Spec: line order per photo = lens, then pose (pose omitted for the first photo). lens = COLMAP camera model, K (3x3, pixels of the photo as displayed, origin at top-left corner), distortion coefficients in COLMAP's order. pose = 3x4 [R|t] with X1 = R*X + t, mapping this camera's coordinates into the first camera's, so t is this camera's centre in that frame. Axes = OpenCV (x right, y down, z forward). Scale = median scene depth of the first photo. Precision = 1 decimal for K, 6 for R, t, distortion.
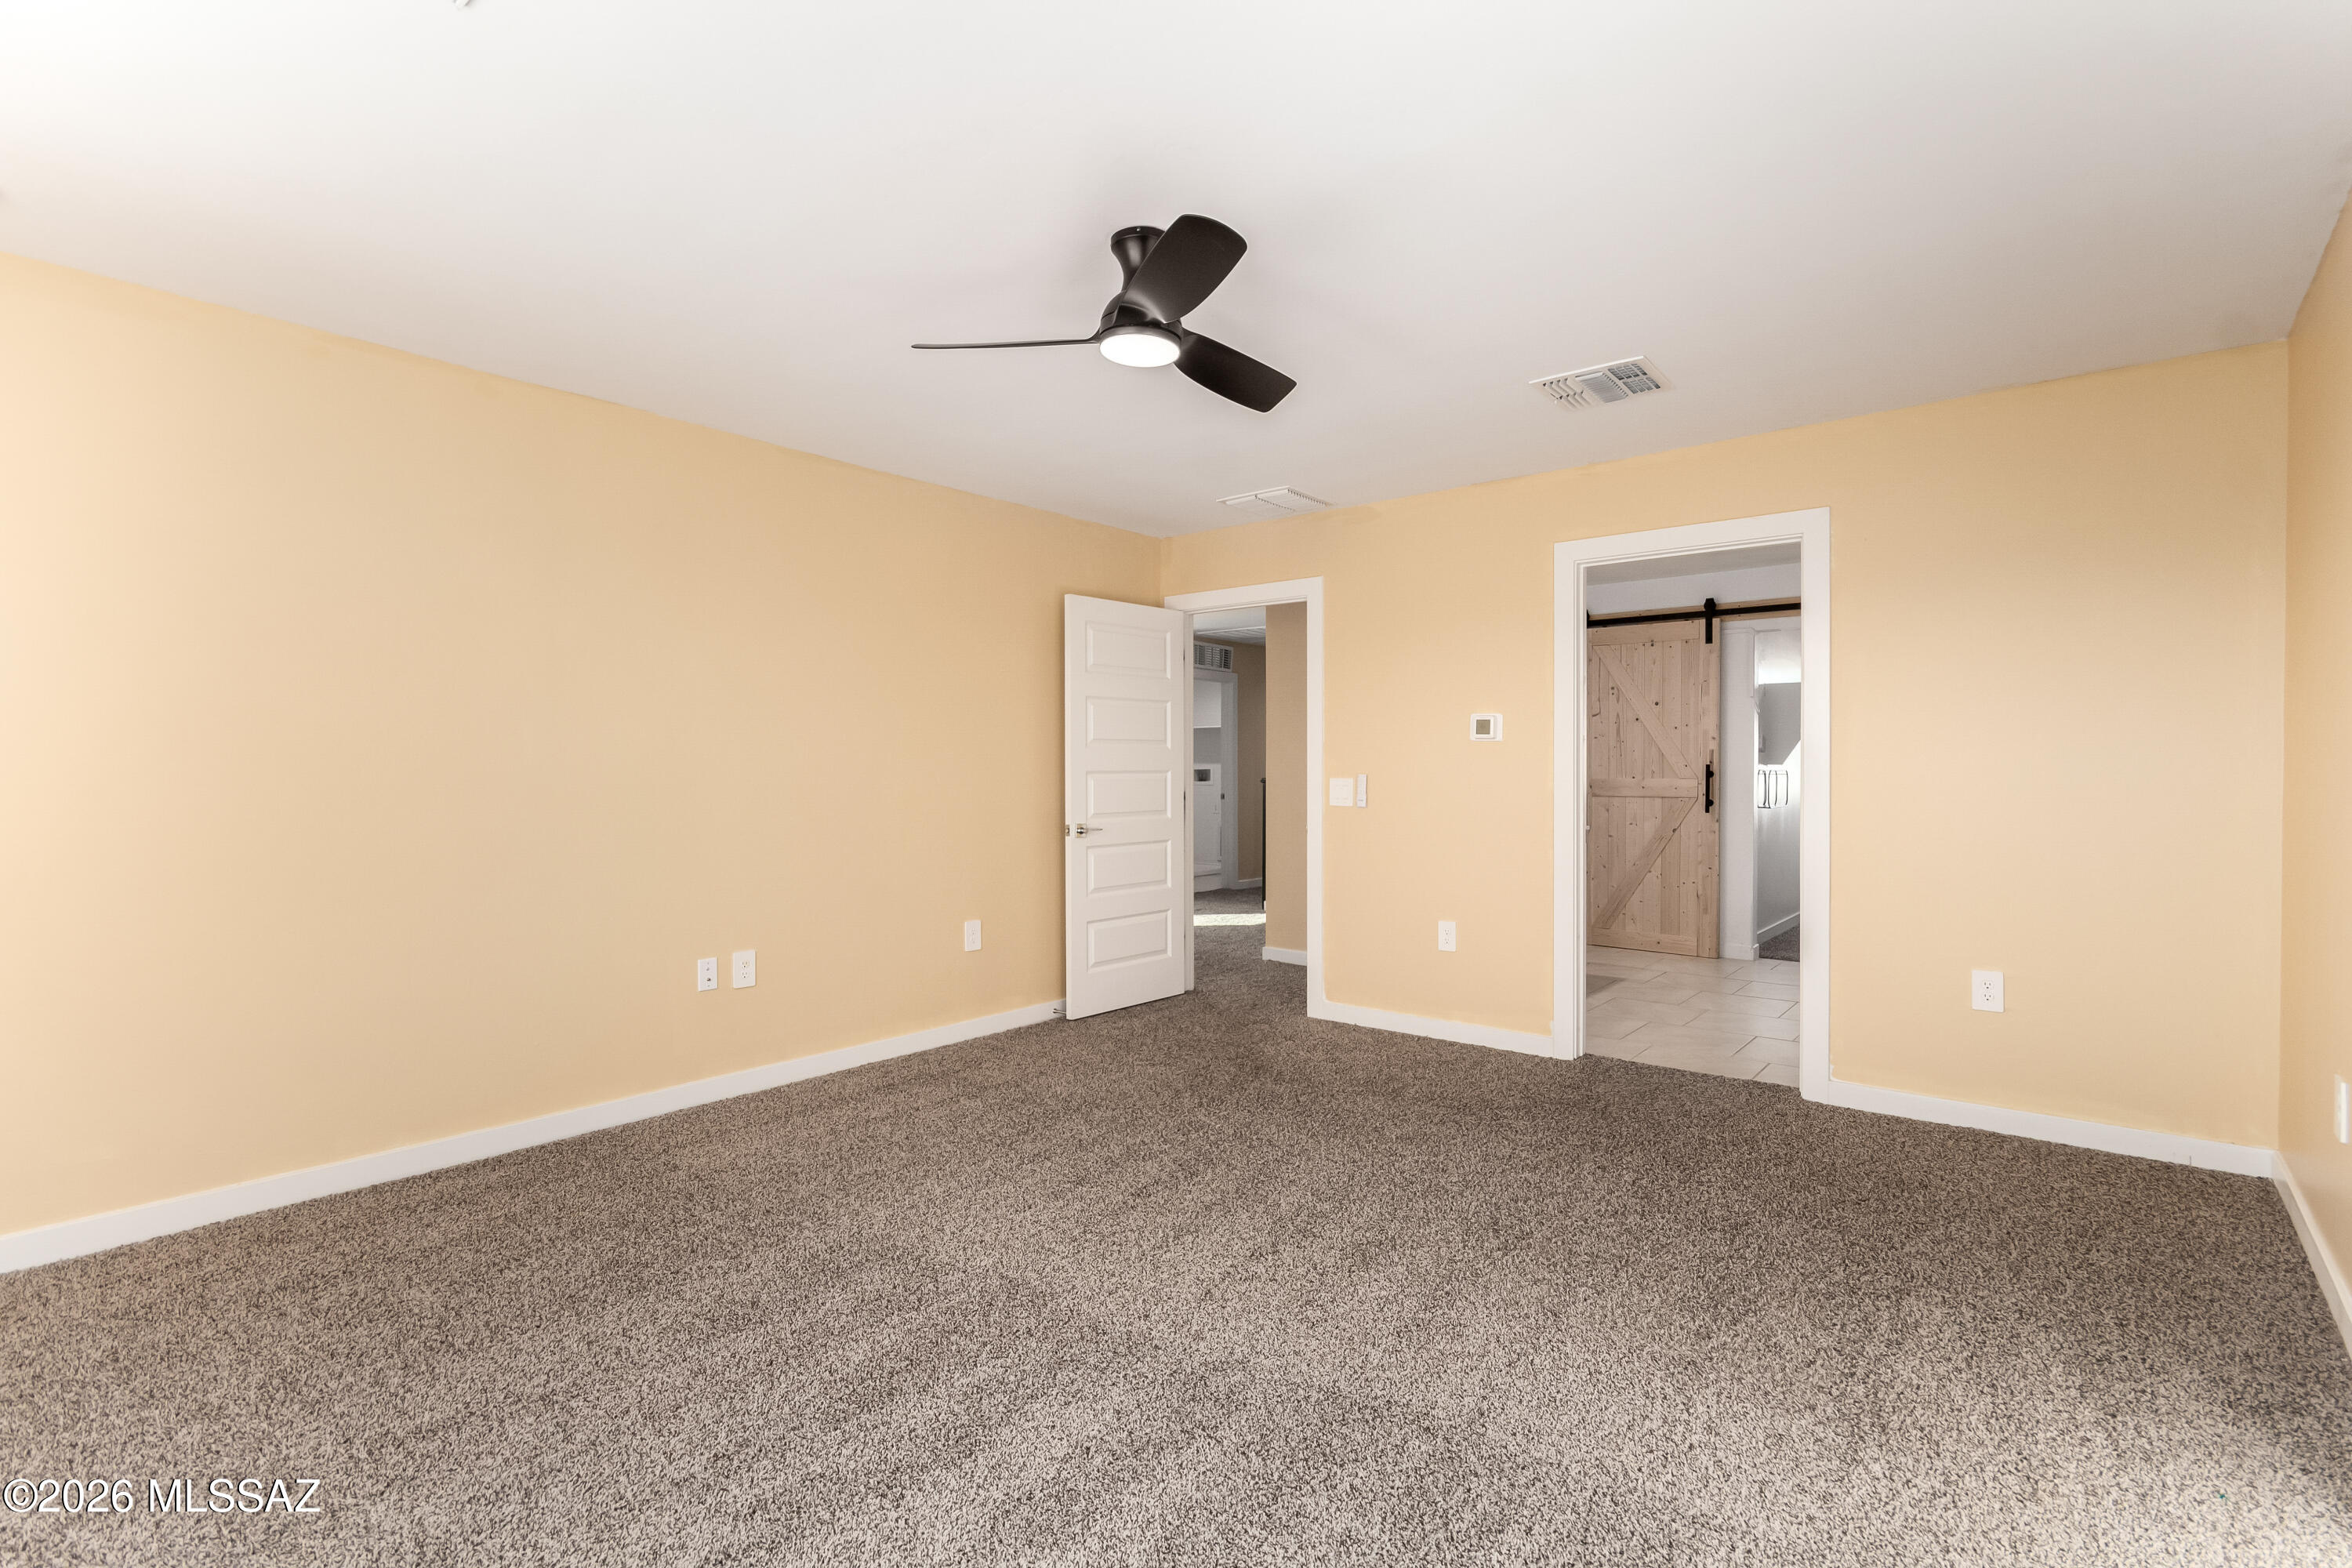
lens RADIAL K [[1100.2, 0, 1183.6], [0, 1100.2, 784.1], [0, 0, 1]] dist [0.010755, -0.001654]
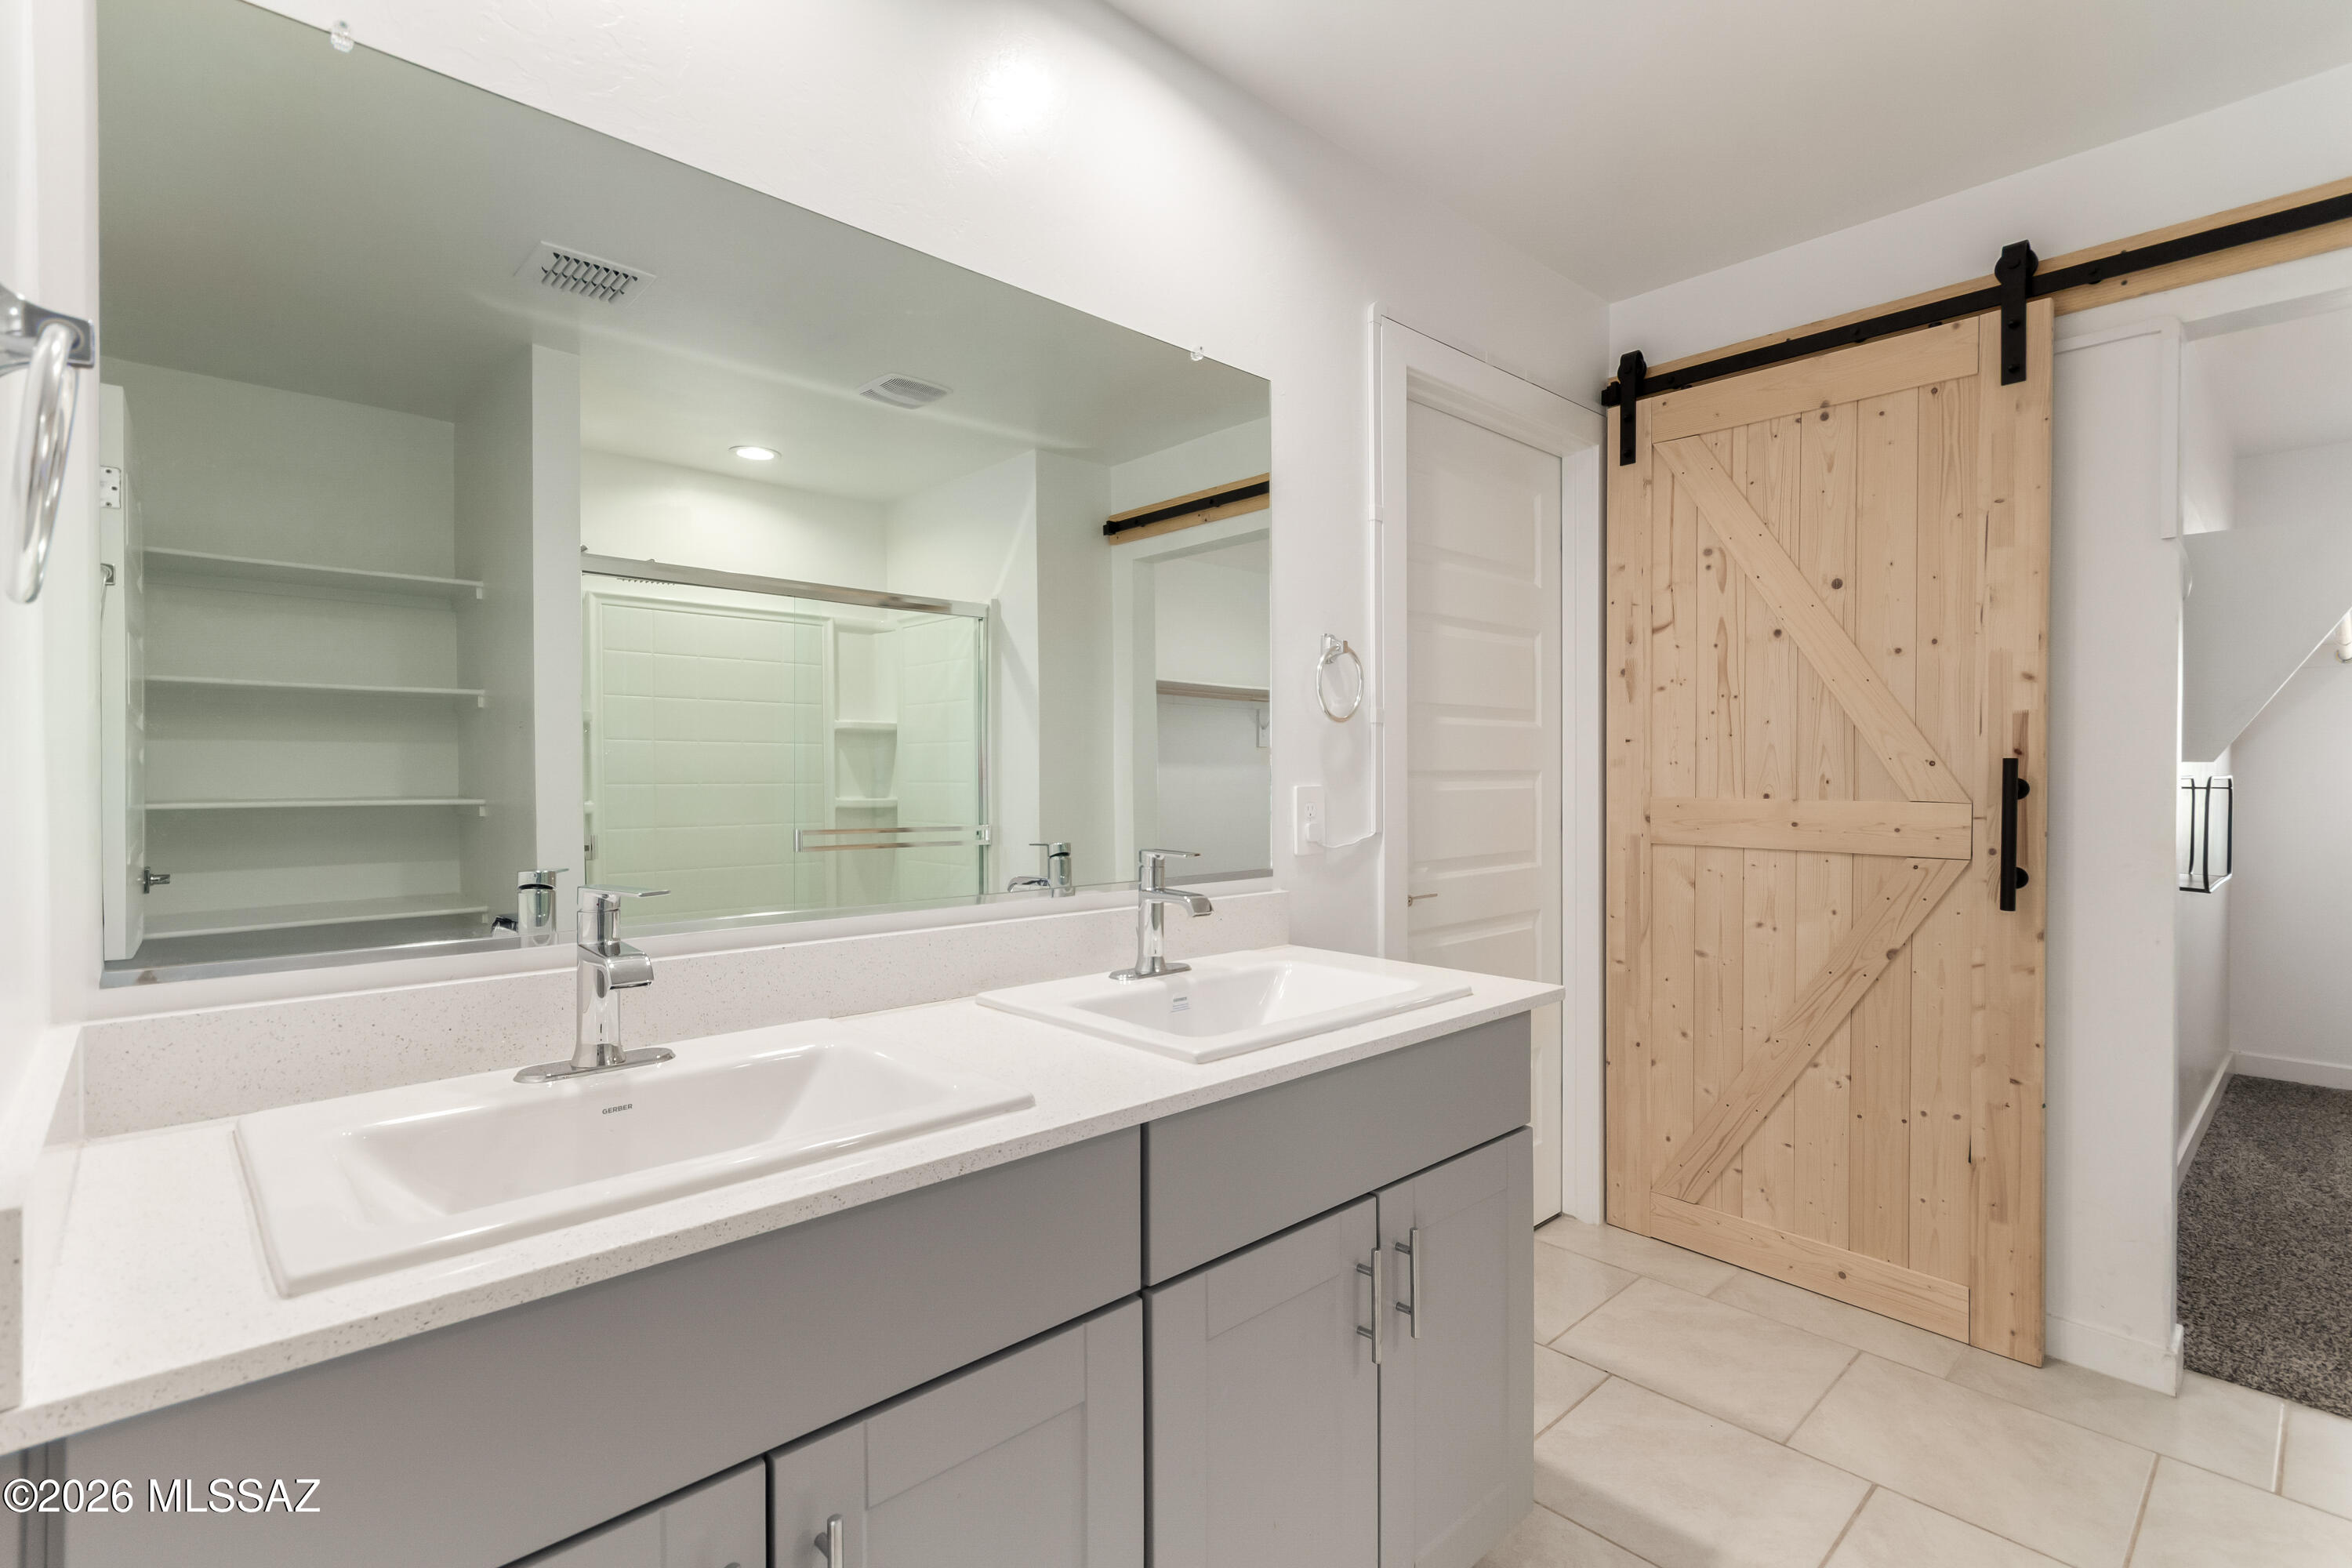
lens RADIAL K [[1100.2, 0, 1165.2], [0, 1100.2, 783.5], [0, 0, 1]] dist [0.010755, -0.001654]
pose [[0.988474, 0.005878, -0.151278, 0.279963], [-0.007033, 0.999950, -0.007101, -0.006417], [0.151228, 0.008083, 0.988466, 0.640581]]
